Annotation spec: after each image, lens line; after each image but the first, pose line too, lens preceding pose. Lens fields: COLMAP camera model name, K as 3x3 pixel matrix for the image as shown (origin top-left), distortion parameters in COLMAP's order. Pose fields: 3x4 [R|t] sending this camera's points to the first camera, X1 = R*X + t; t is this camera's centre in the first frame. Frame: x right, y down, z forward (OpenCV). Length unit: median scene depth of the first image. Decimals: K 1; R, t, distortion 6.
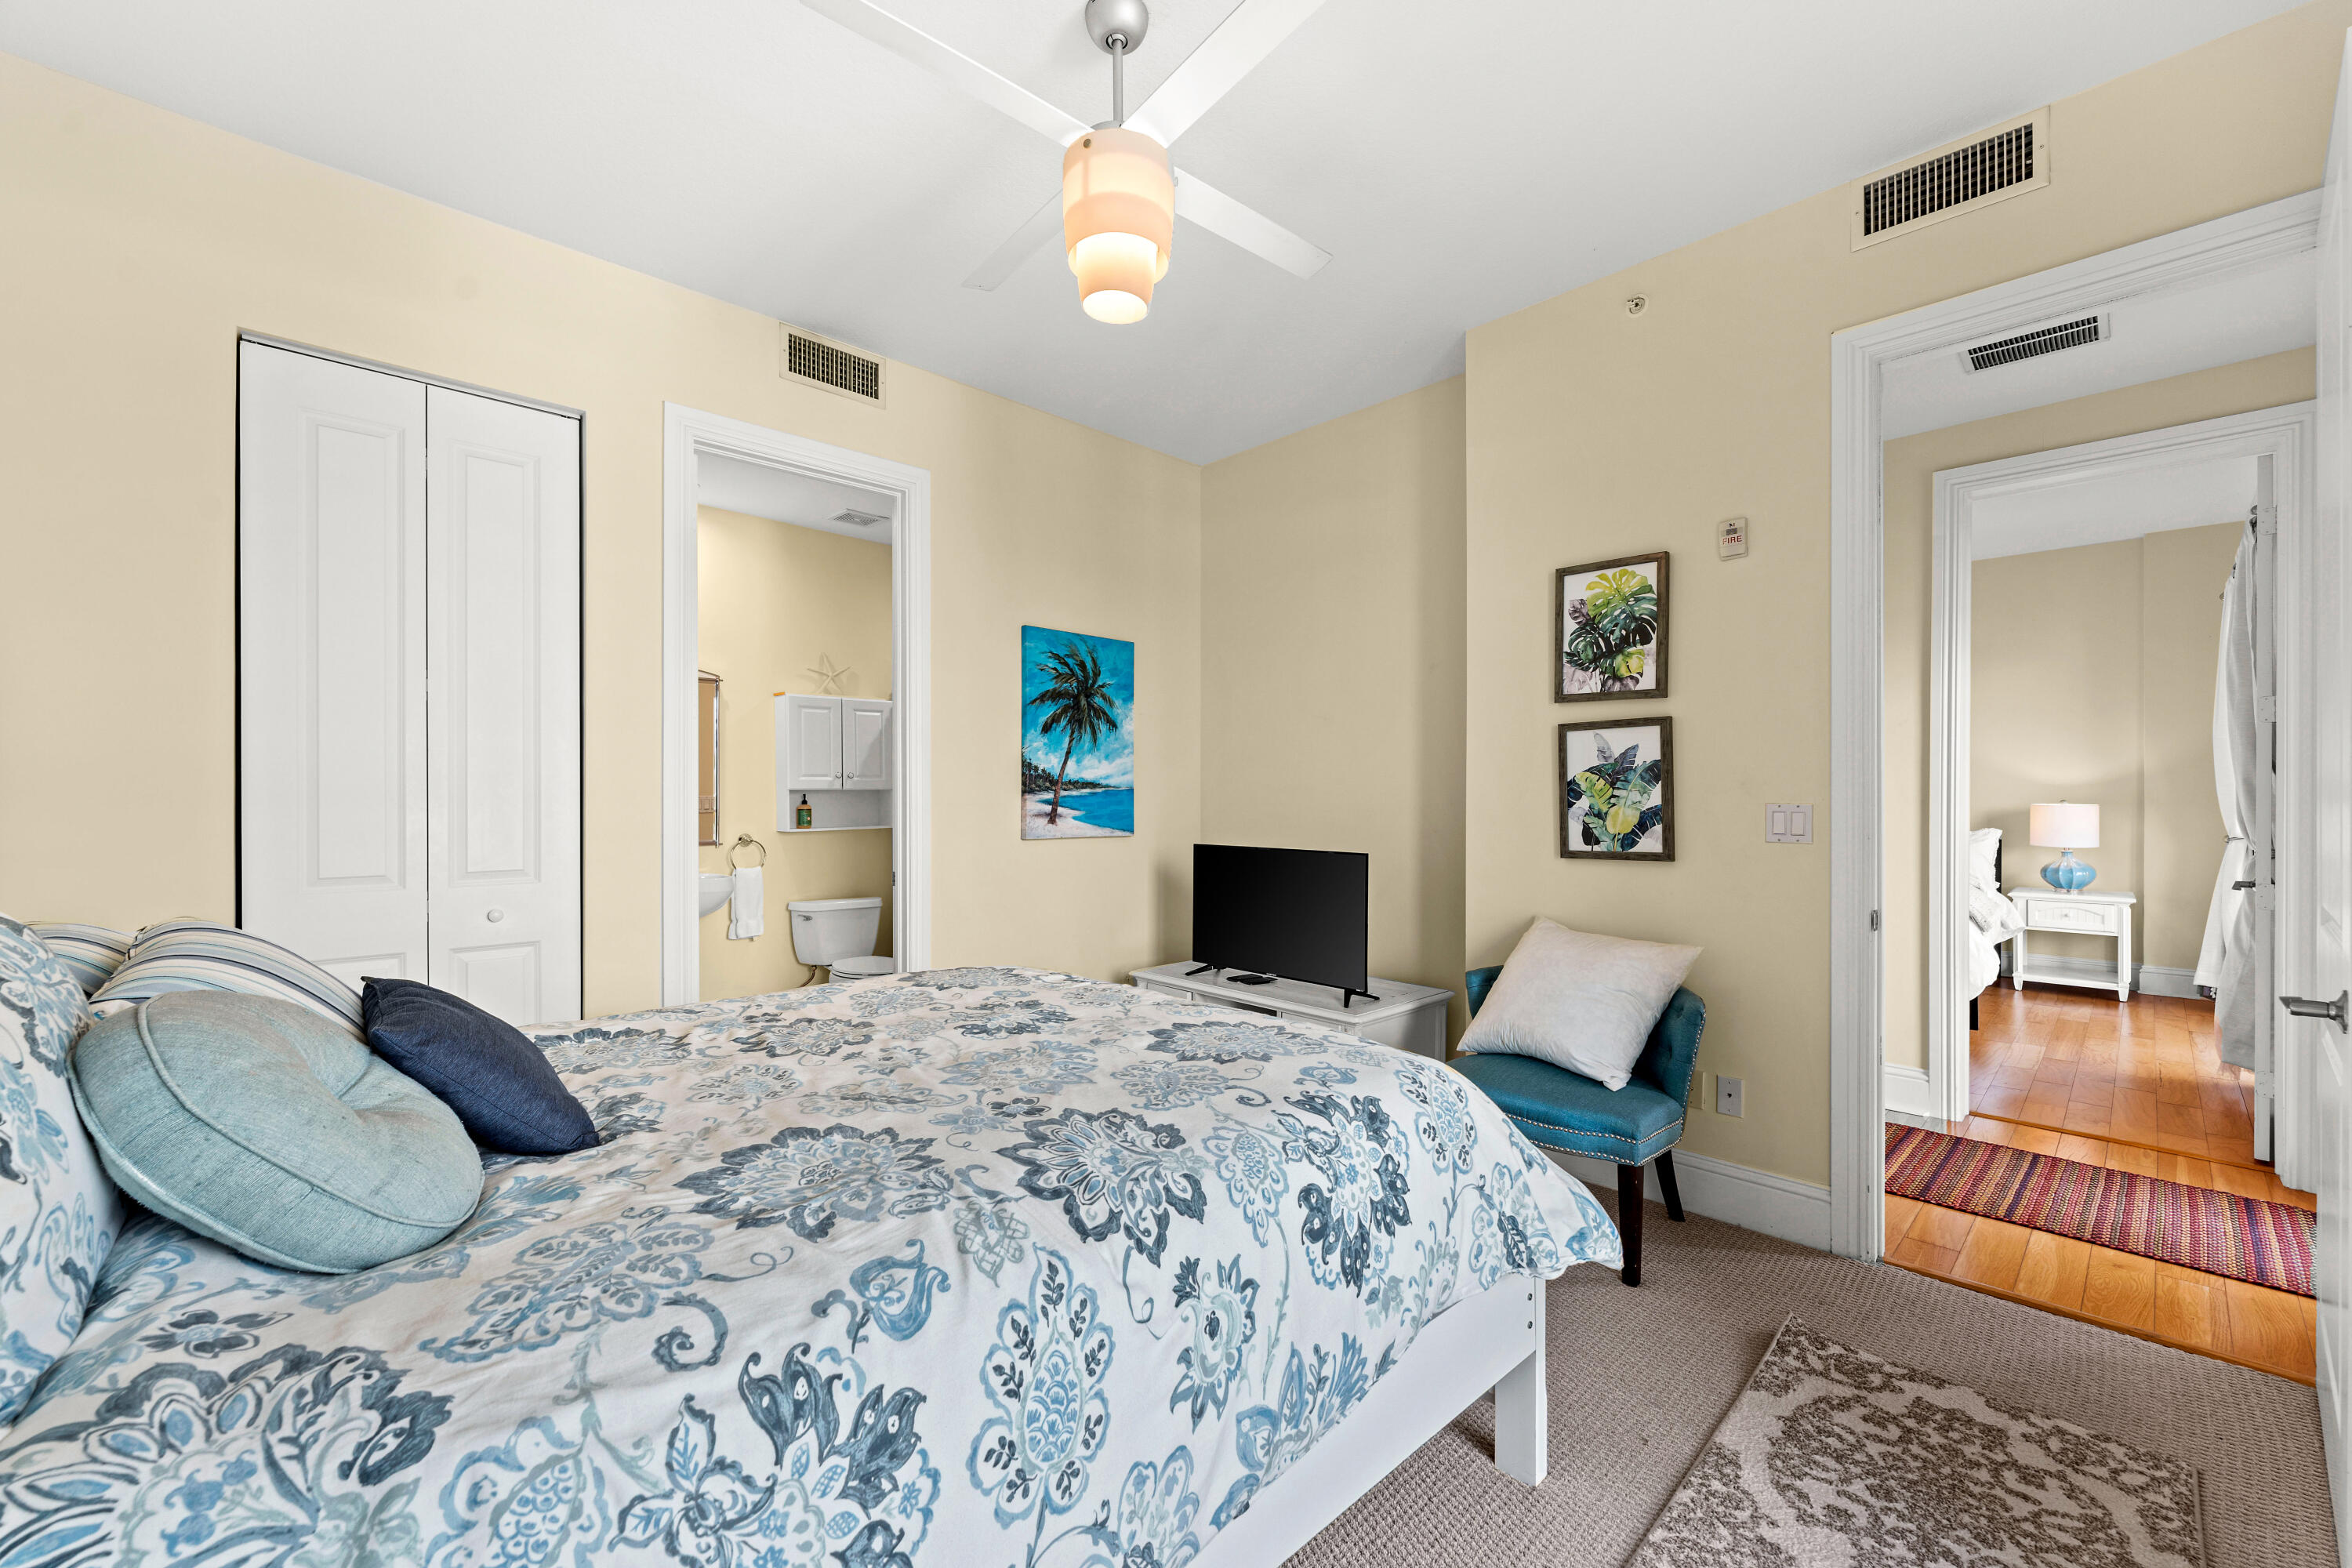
lens RADIAL K [[955.6, 0, 1178.8], [0, 955.6, 785.7], [0, 0, 1]] dist [-0.000502, -0.000075]
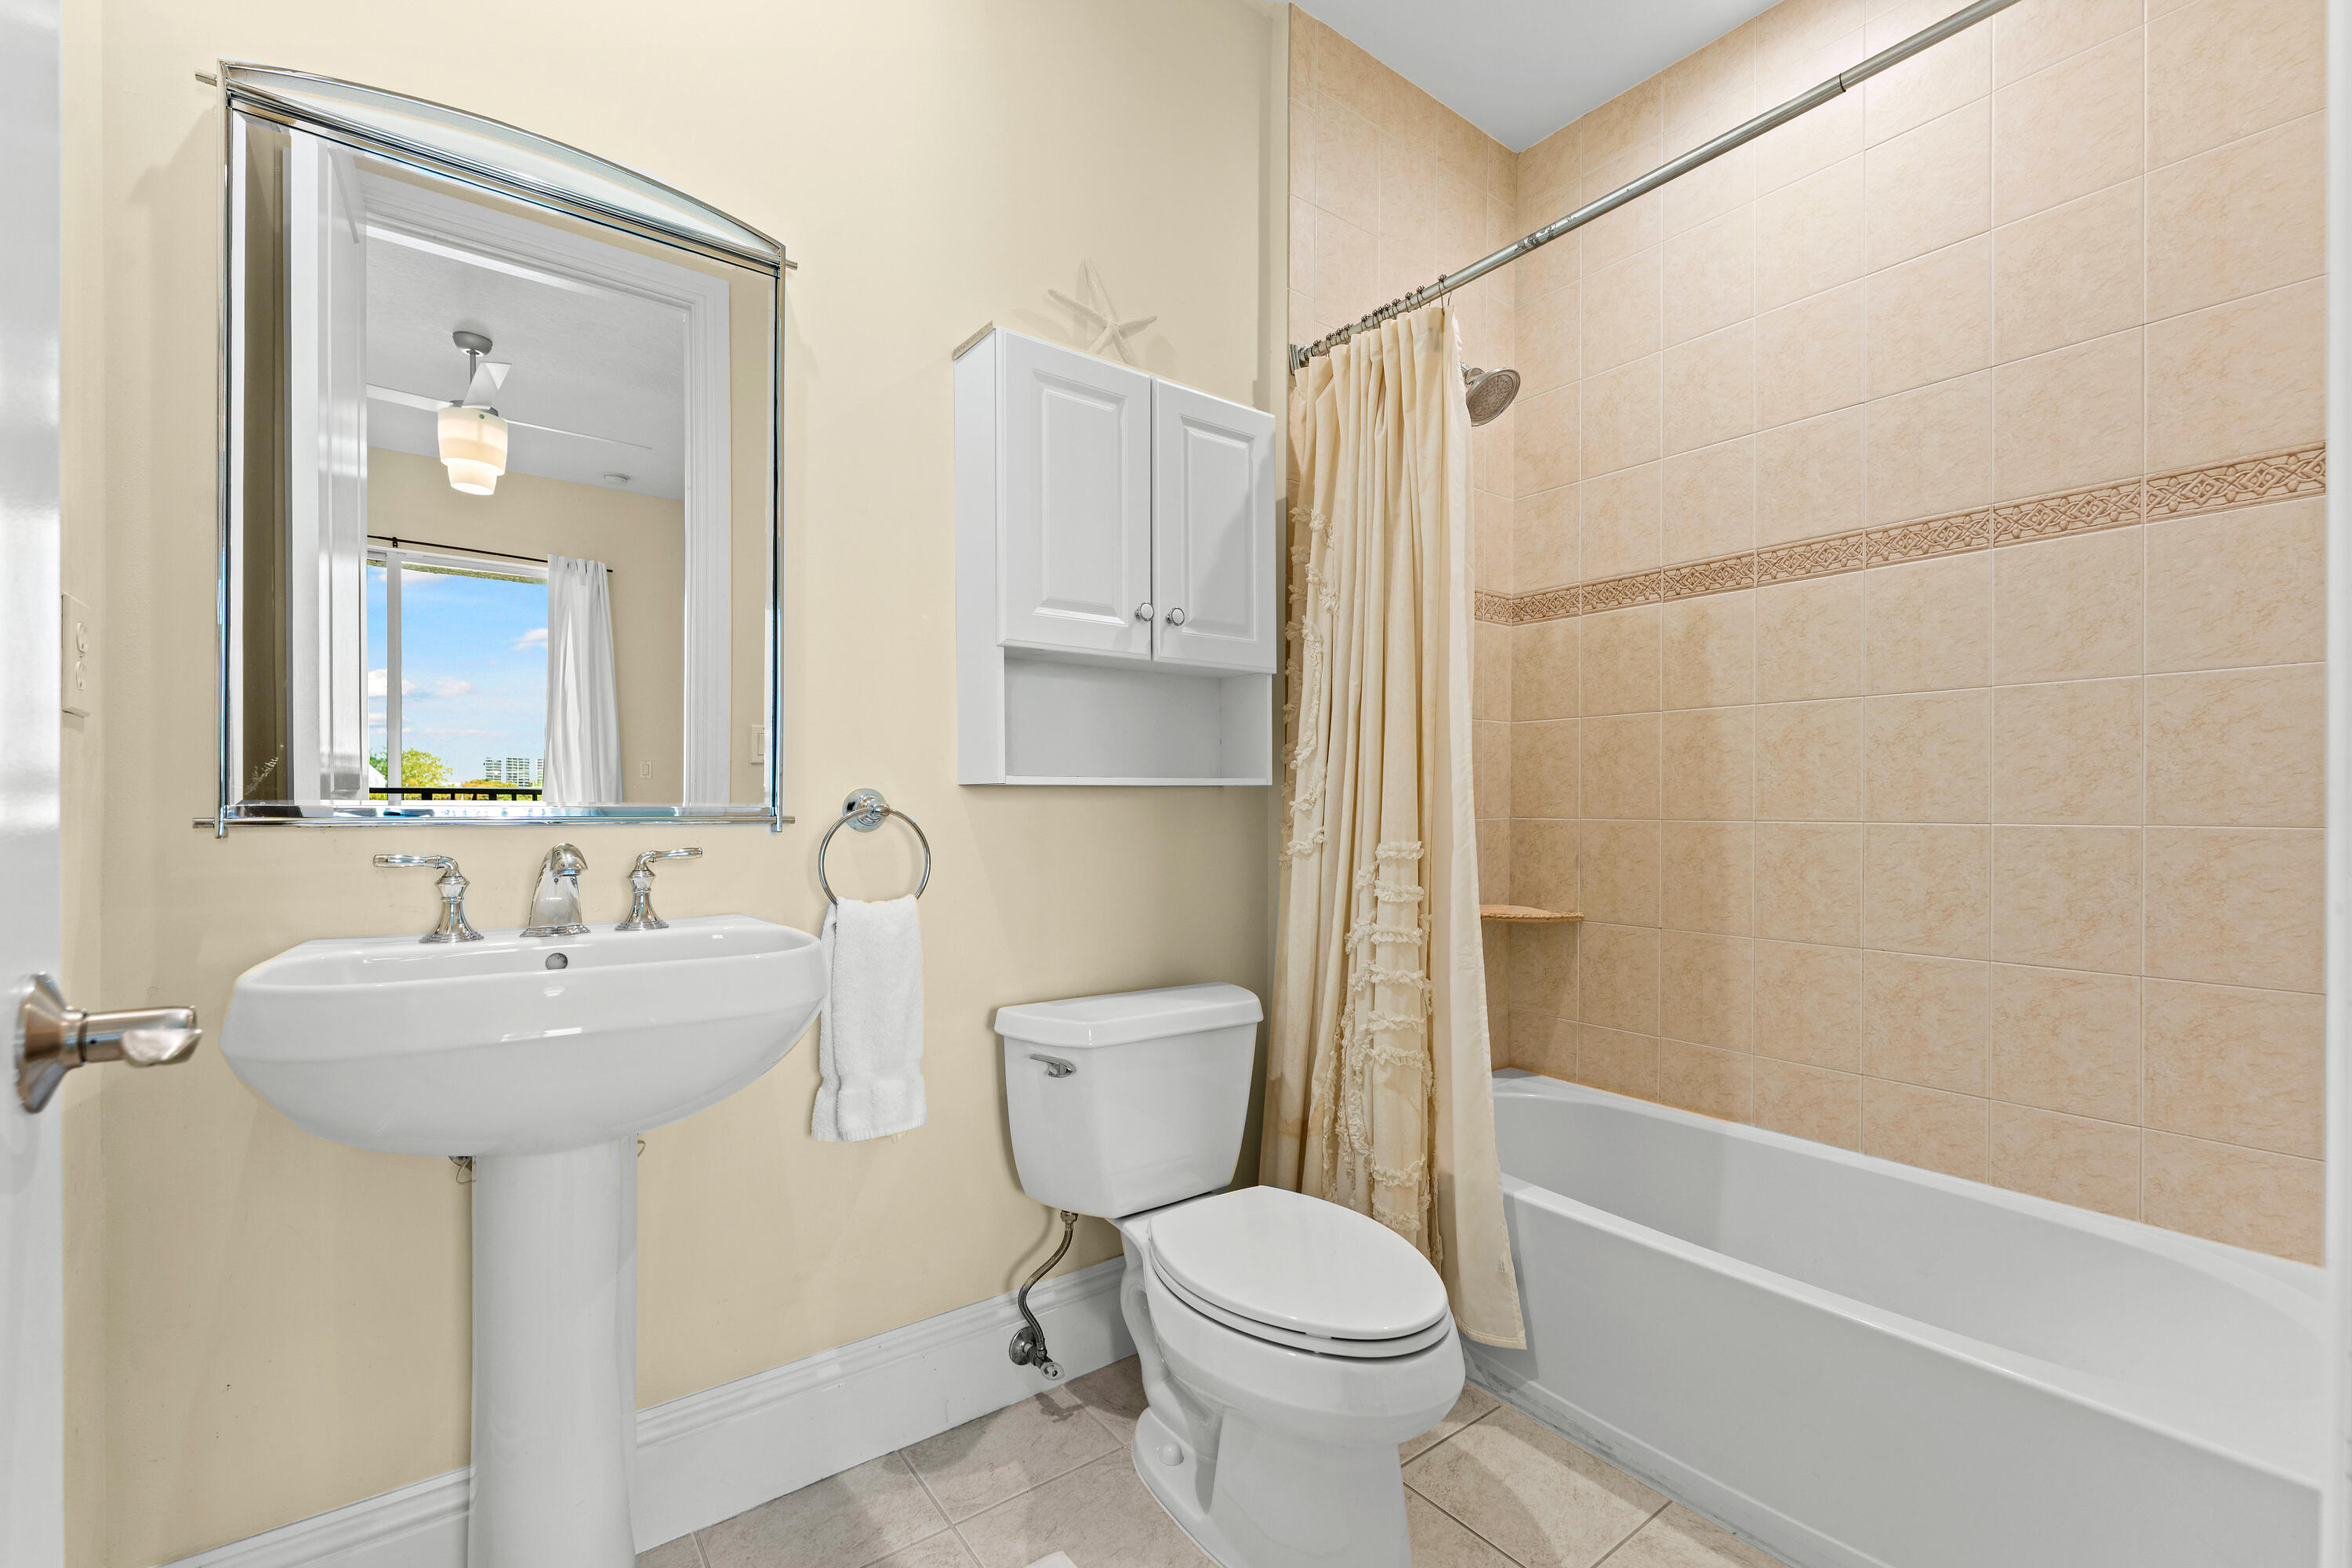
lens RADIAL K [[981.3, 0, 1172.4], [0, 981.3, 797.4], [0, 0, 1]] dist [-0.001541, -0.000040]
pose [[0.995110, 0.001906, -0.098758, -0.325548], [-0.002348, 0.999988, -0.004359, 0.054035], [0.098748, 0.004570, 0.995102, 0.698320]]
